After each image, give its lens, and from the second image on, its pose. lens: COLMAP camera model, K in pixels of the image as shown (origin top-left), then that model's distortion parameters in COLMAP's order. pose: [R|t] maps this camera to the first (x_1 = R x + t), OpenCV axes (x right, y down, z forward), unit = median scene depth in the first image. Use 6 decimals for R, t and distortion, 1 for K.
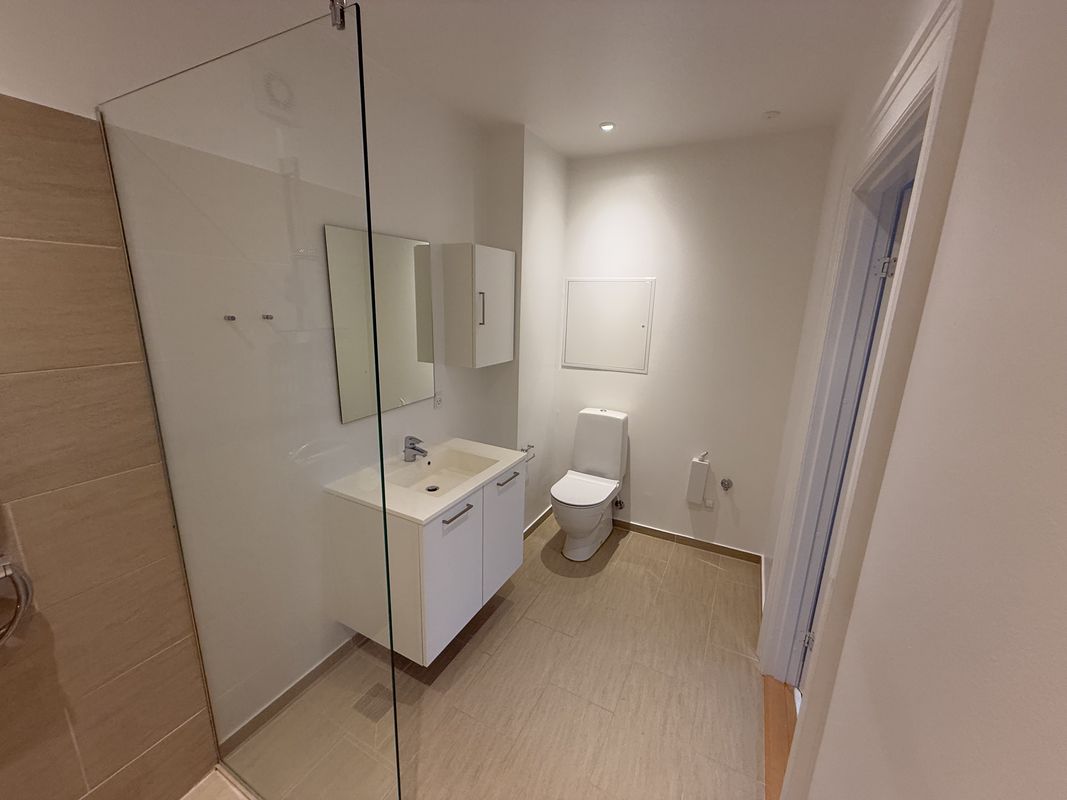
lens RADIAL K [[425.0, 0, 531.9], [0, 425.0, 400.0], [0, 0, 1]] dist [0.001691, -0.000011]
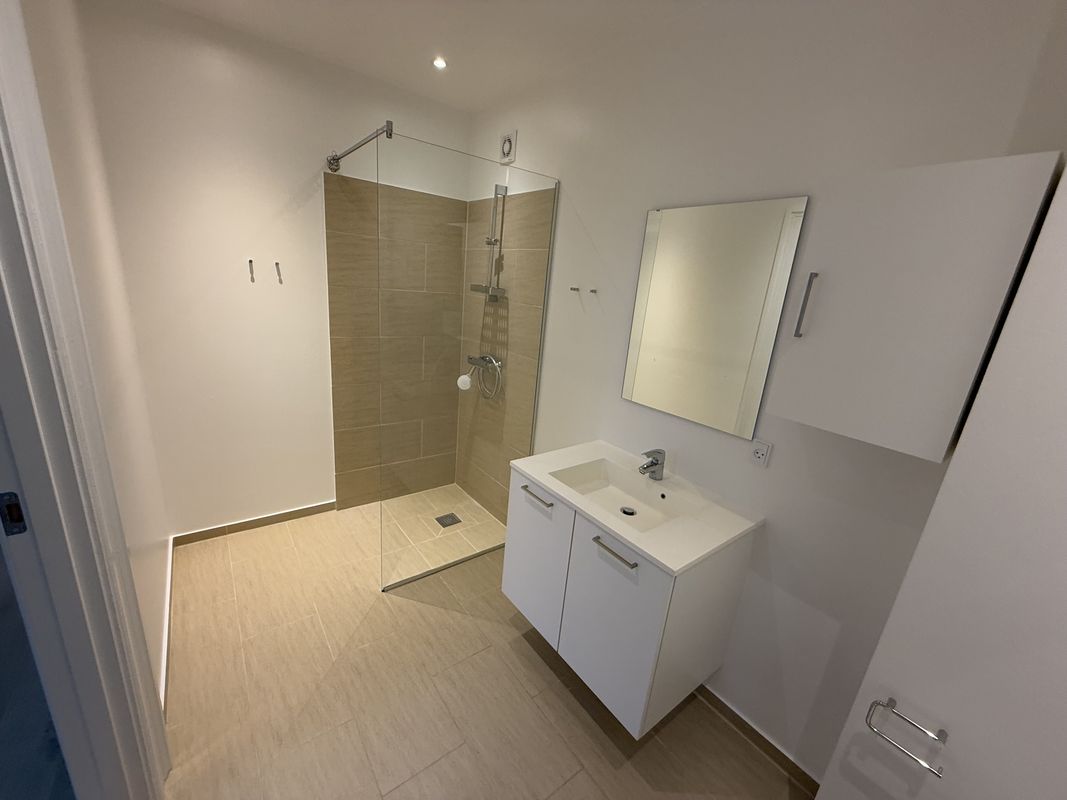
lens RADIAL K [[425.0, 0, 531.9], [0, 425.0, 400.0], [0, 0, 1]] dist [0.001691, -0.000011]
pose [[-0.422058, 0.185843, -0.887316, 0.623831], [-0.304610, 0.892787, 0.331879, -0.232874], [0.853862, 0.410357, -0.320199, 1.184450]]
